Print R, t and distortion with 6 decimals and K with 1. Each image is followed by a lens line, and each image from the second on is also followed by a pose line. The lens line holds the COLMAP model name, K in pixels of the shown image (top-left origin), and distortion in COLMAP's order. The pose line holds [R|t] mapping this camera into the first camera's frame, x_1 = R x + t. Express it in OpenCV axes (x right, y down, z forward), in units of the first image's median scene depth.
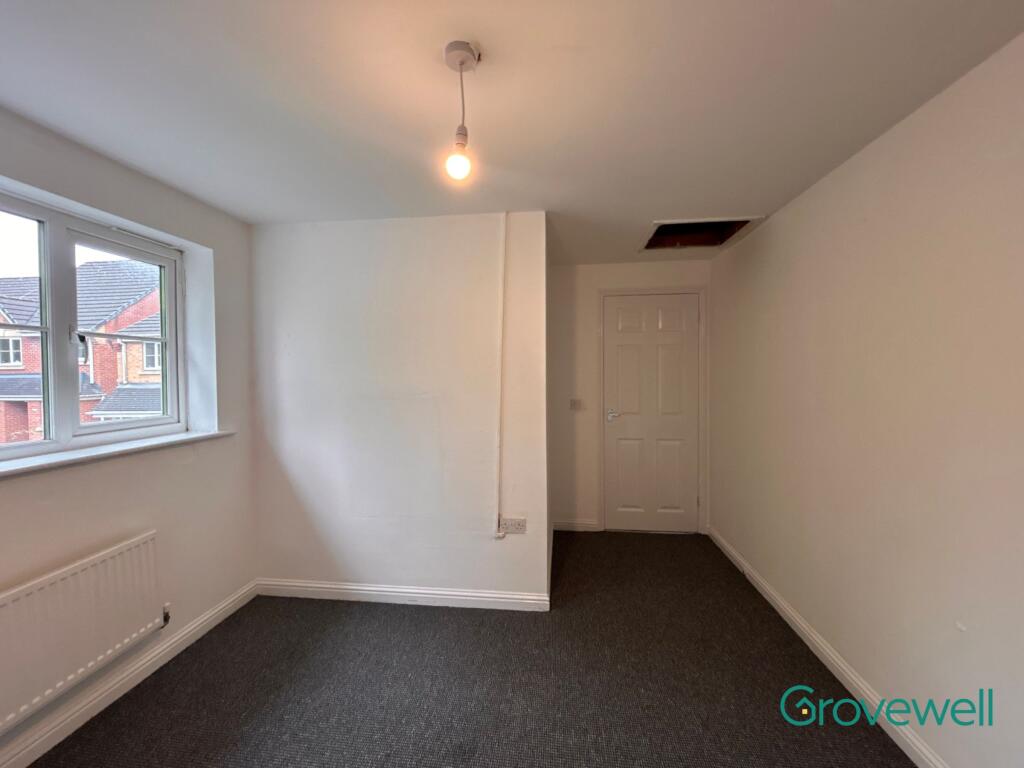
lens RADIAL K [[419.6, 0, 512.0], [0, 419.6, 384.0], [0, 0, 1]] dist [0.003110, 0.000360]
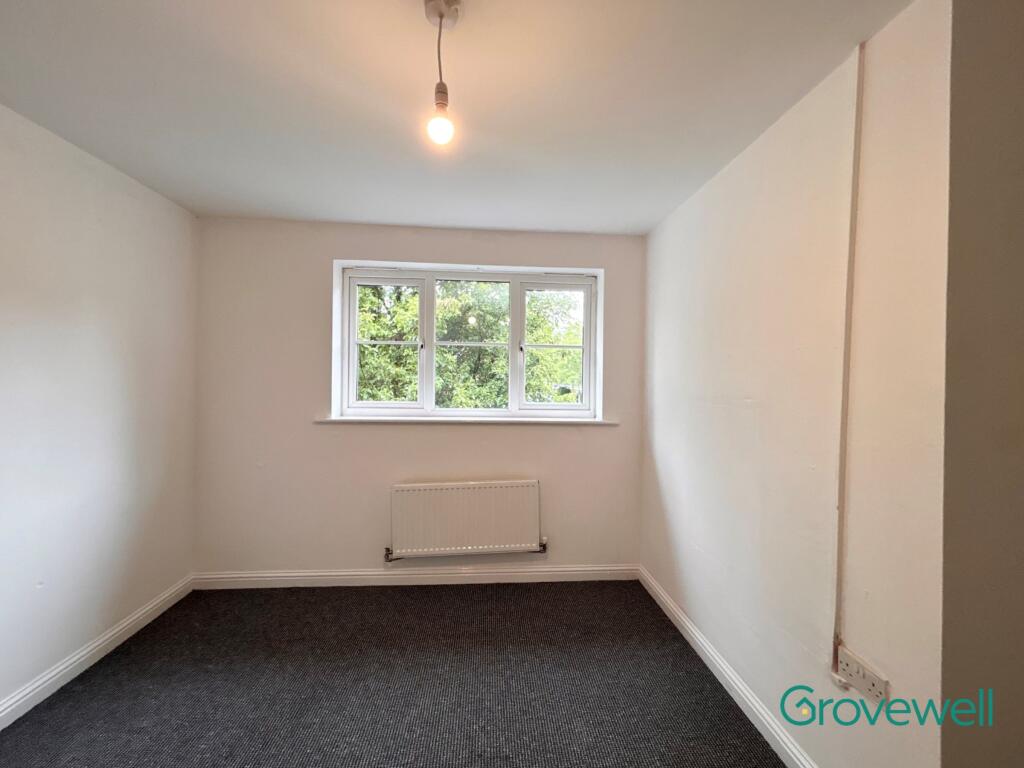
lens RADIAL K [[423.7, 0, 537.3], [0, 423.7, 381.6], [0, 0, 1]] dist [-0.000083, -0.000135]
pose [[0.209670, 0.020126, -0.977565, 0.467539], [-0.035613, 0.999282, 0.012935, -0.005586], [0.977123, 0.032102, 0.210236, 0.592334]]
